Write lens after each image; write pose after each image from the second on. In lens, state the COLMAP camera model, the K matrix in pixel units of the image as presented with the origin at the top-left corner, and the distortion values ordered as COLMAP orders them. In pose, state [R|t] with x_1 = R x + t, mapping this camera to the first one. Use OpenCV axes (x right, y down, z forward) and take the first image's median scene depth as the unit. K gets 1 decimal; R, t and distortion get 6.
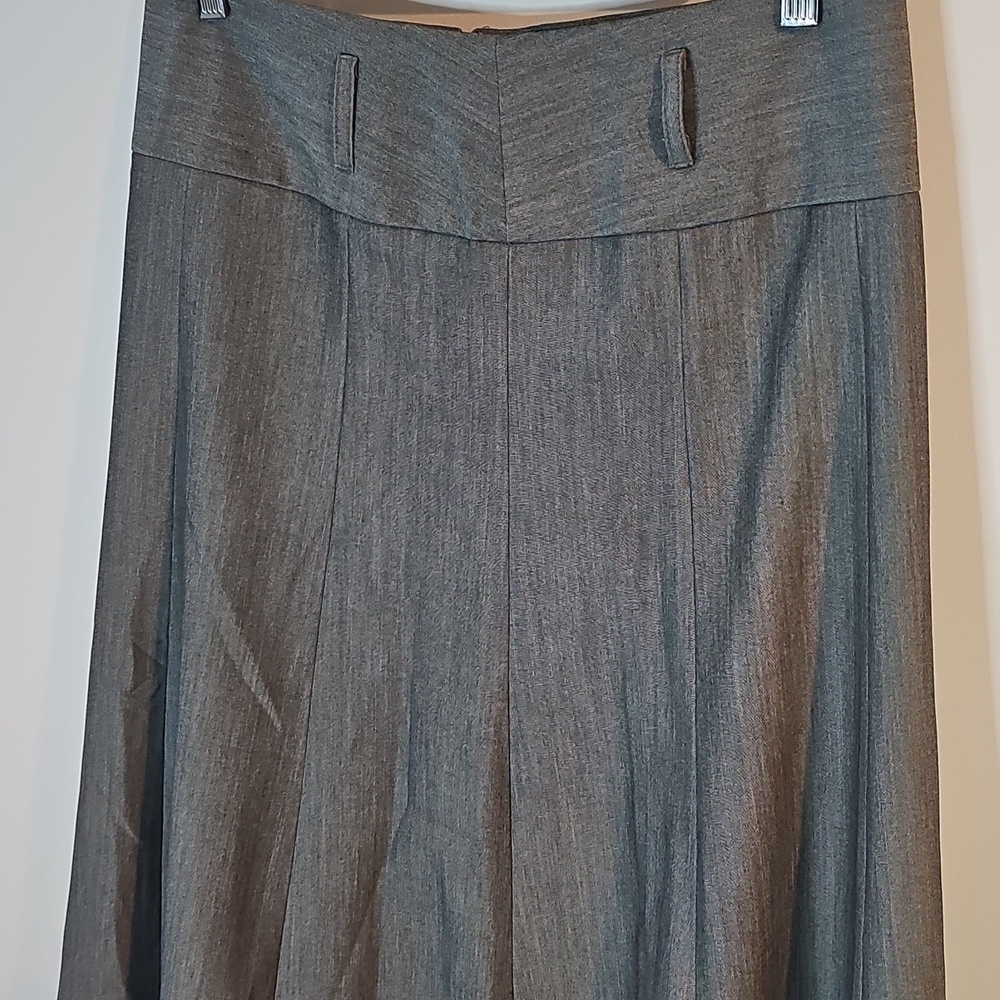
lens RADIAL K [[1371.6, 0, 500.0], [0, 1371.6, 500.0], [0, 0, 1]] dist [0.135777, -0.369933]
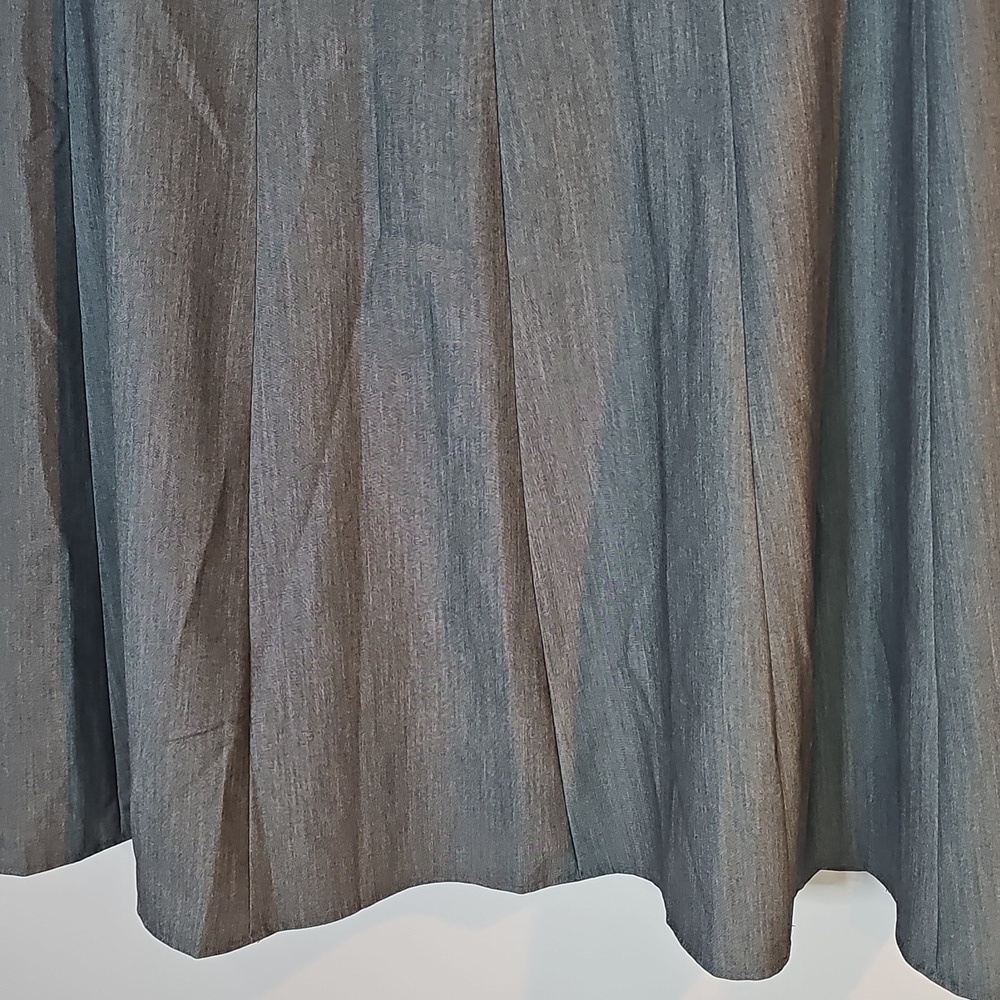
lens RADIAL K [[1371.6, 0, 500.0], [0, 1371.6, 500.0], [0, 0, 1]] dist [0.135777, -0.369933]
pose [[0.972086, -0.126375, 0.197681, -0.192119], [0.113503, 0.990689, 0.075187, 0.337346], [-0.205342, -0.050651, 0.977379, 0.112400]]
